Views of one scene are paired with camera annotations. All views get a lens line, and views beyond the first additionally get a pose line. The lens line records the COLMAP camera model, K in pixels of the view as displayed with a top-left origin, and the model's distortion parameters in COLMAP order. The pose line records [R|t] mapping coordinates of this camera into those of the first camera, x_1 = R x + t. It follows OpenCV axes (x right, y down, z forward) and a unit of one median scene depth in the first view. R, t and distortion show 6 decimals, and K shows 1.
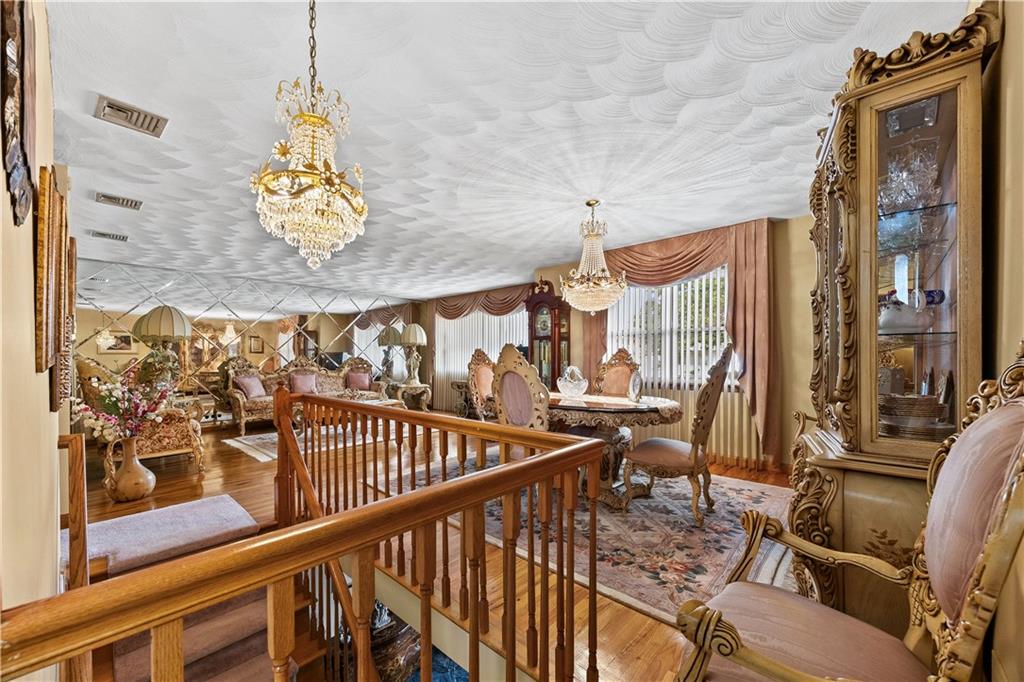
lens RADIAL K [[393.8, 0, 510.4], [0, 393.8, 344.7], [0, 0, 1]] dist [-0.000352, -0.000126]
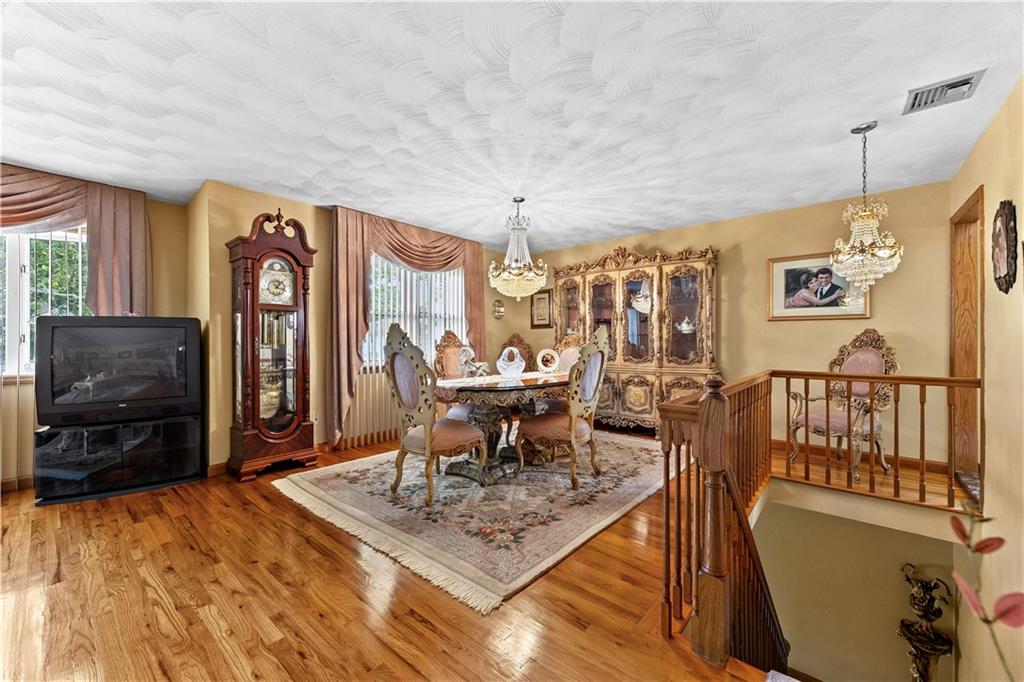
lens RADIAL K [[401.7, 0, 512.0], [0, 401.7, 341.0], [0, 0, 1]] dist [0.000268, 0.000209]
pose [[-0.034826, 0.001906, 0.999392, -0.883931], [-0.034227, 0.999409, -0.003099, 0.038250], [-0.998807, -0.034314, -0.034741, 1.011081]]
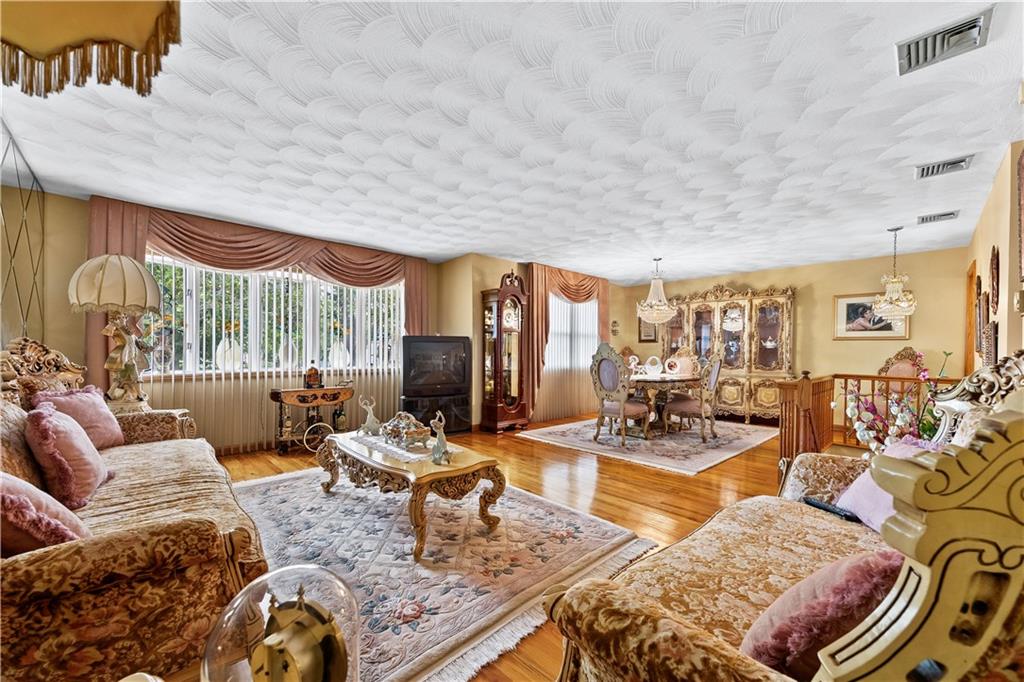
lens RADIAL K [[409.4, 0, 513.9], [0, 409.4, 354.8], [0, 0, 1]] dist [-0.000313, -0.000239]
pose [[0.065439, -0.008502, 0.997820, -1.517157], [-0.045540, 0.998896, 0.011497, 0.050935], [-0.996817, -0.046193, 0.064980, 1.430703]]
